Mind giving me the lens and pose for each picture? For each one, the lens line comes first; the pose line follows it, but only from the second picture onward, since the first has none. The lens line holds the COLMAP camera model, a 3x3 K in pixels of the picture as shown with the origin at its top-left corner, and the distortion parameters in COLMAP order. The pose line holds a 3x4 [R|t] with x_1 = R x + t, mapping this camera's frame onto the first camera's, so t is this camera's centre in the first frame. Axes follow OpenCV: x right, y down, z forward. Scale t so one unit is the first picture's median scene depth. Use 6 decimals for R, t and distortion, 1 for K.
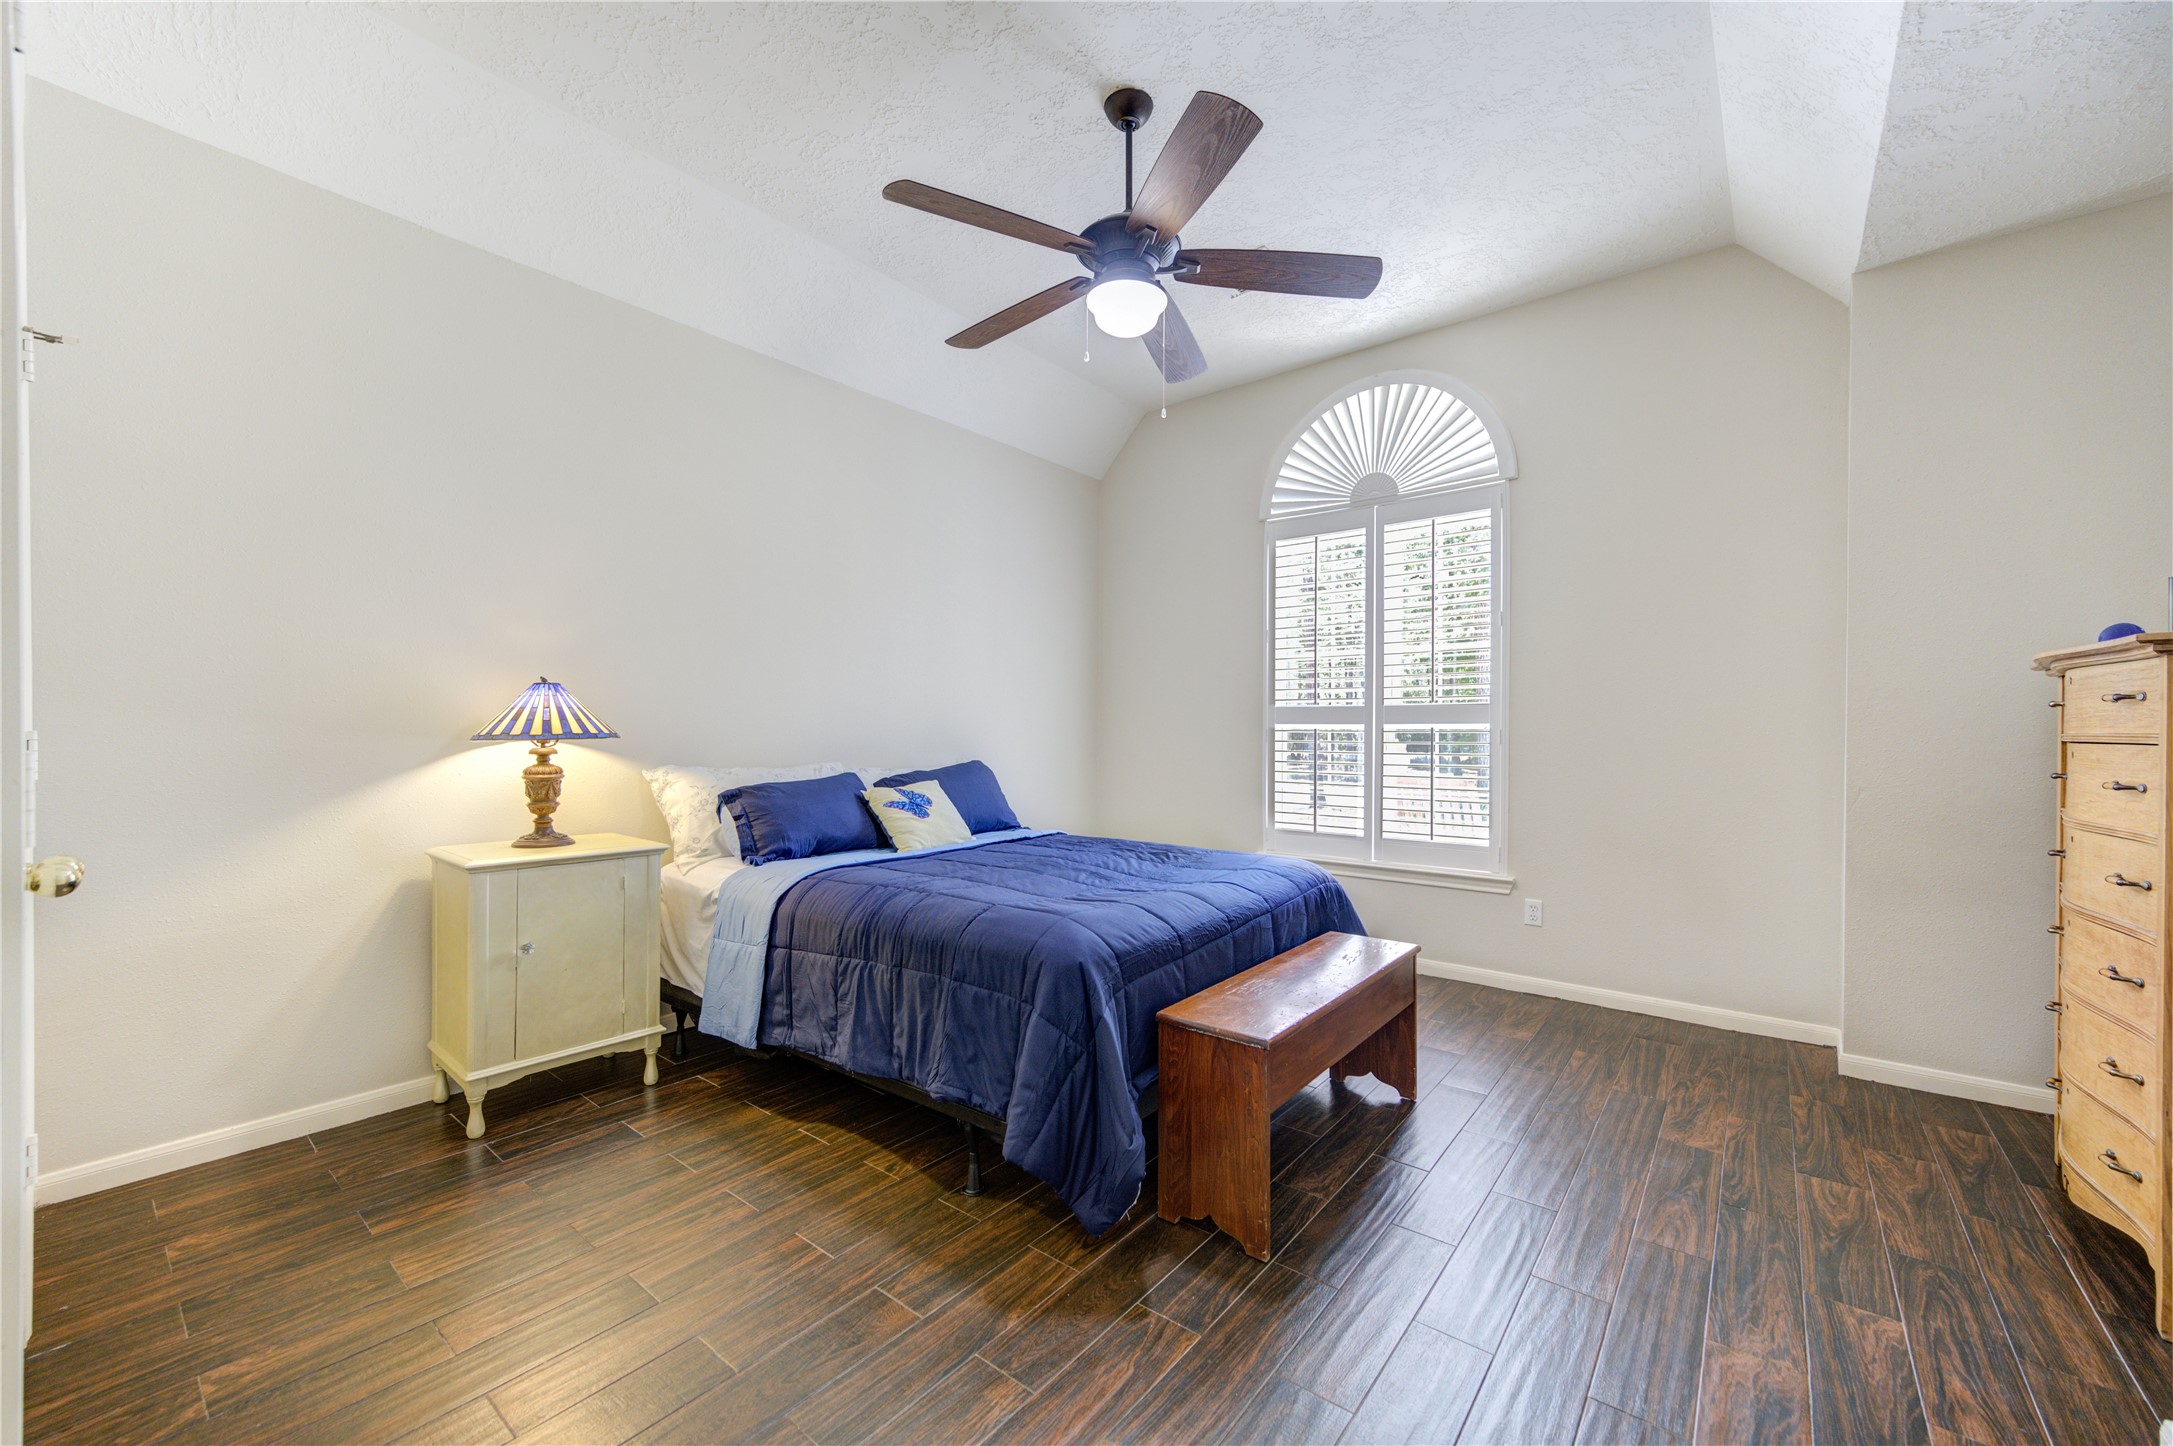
lens RADIAL K [[853.0, 0, 1095.9], [0, 853.0, 733.1], [0, 0, 1]] dist [0.001527, 0.000143]
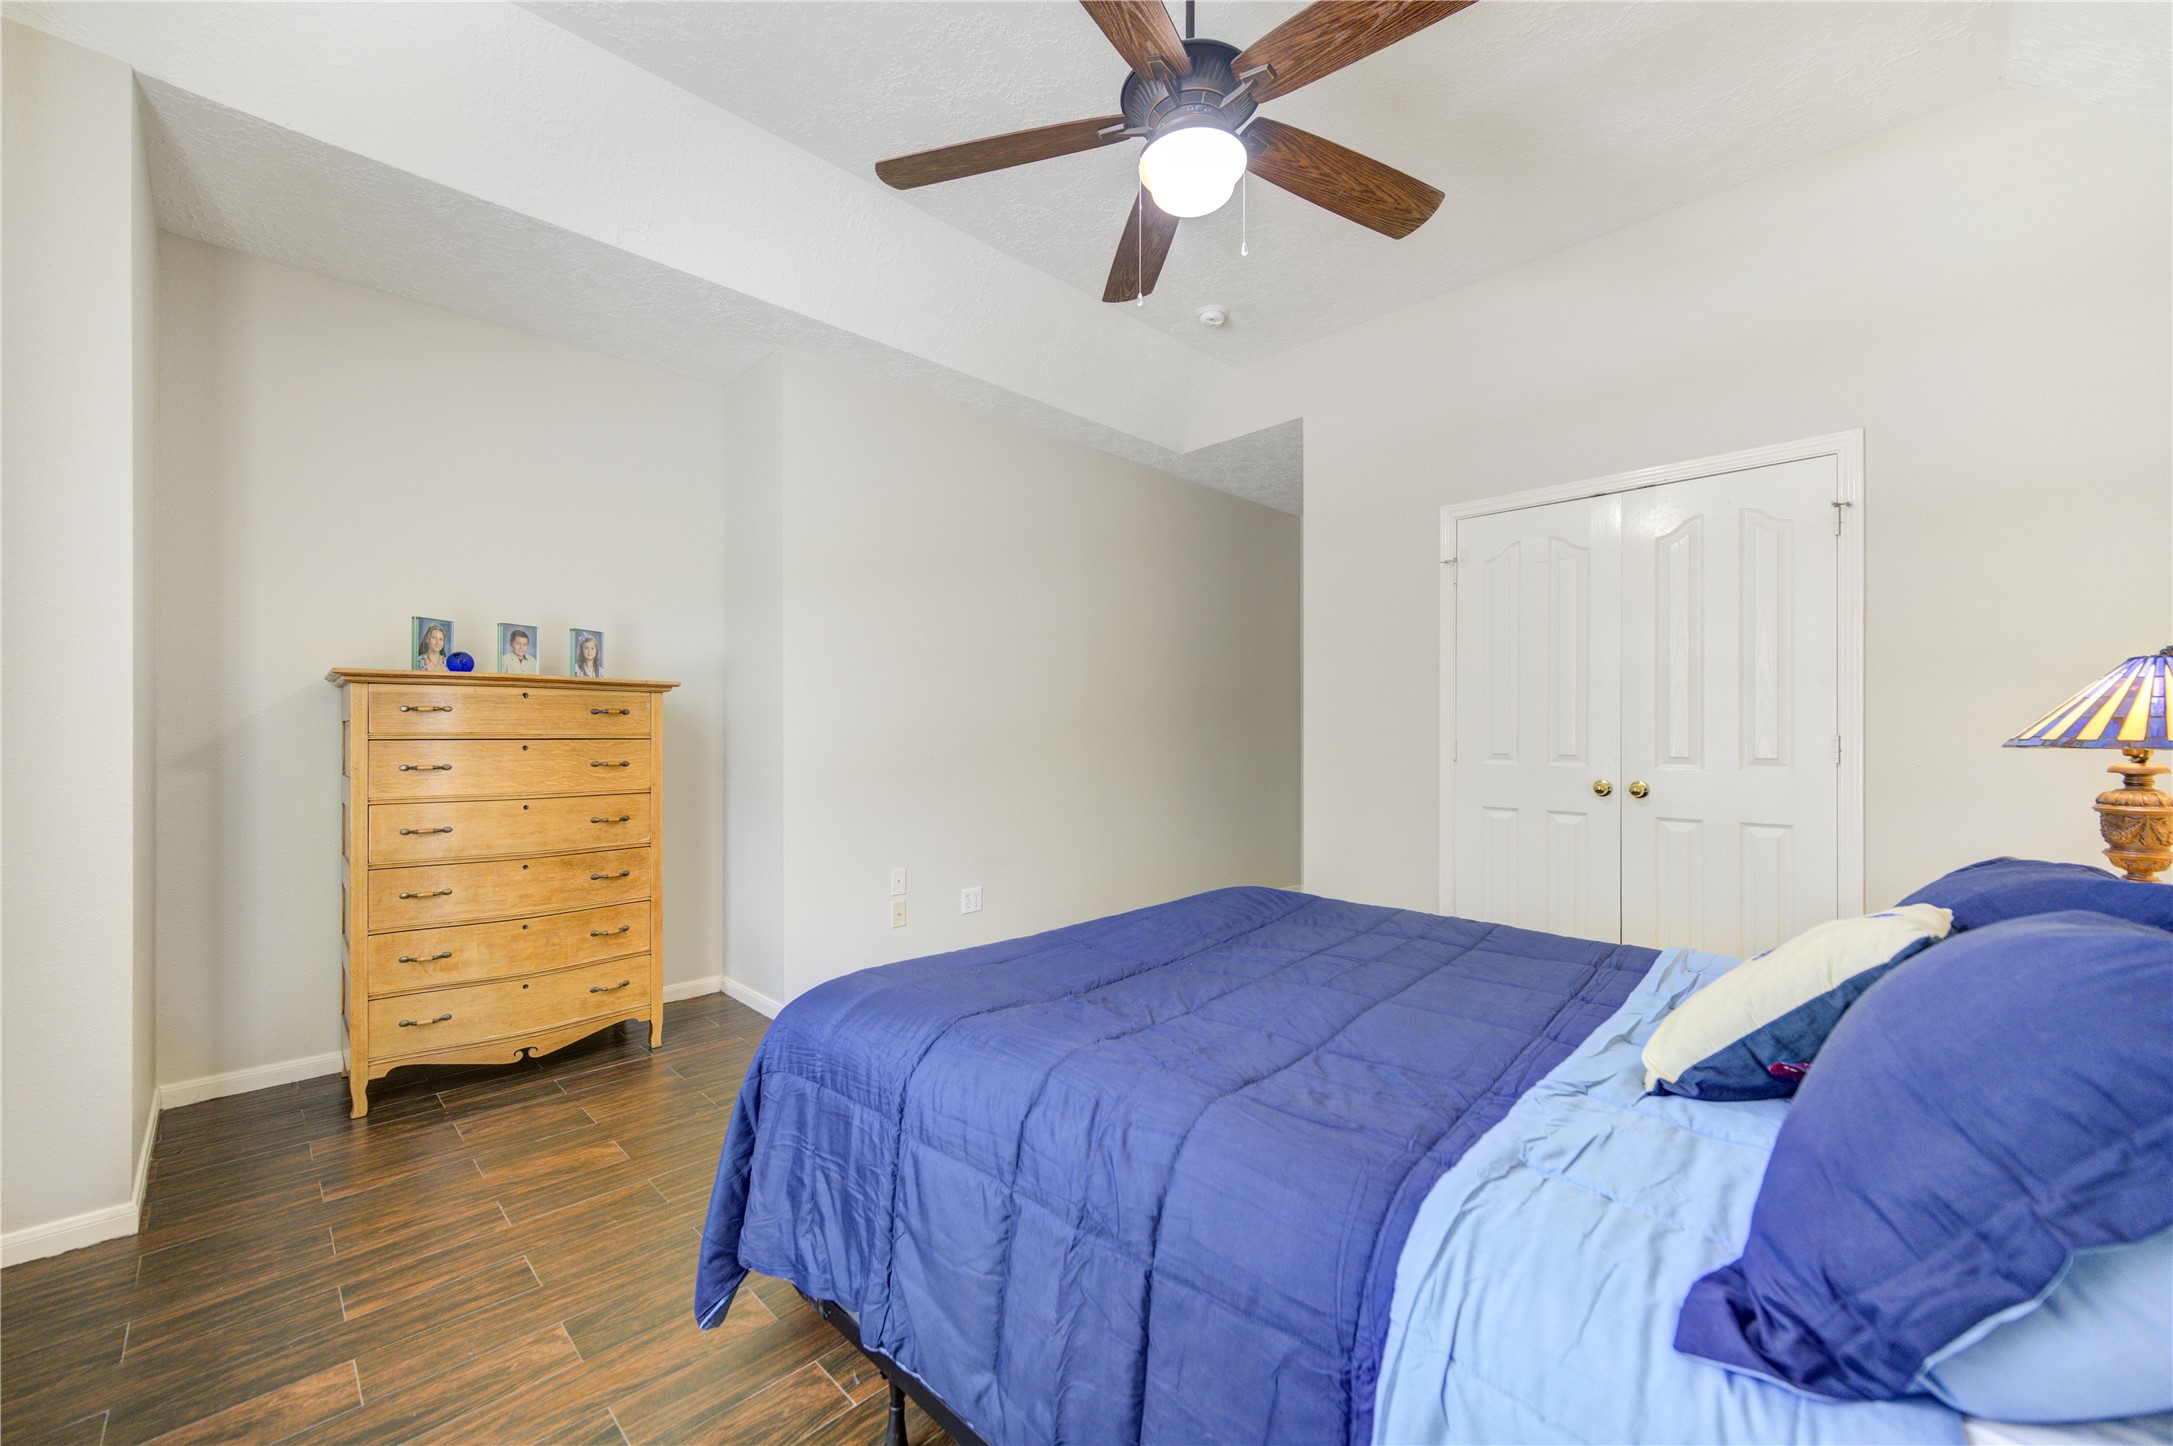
lens RADIAL K [[853.0, 0, 1095.9], [0, 853.0, 733.1], [0, 0, 1]] dist [0.001527, 0.000143]
pose [[-0.992617, -0.001368, 0.121286, 0.023699], [-0.000572, 0.999978, 0.006596, -0.008273], [-0.121293, 0.006478, -0.992596, 1.737232]]
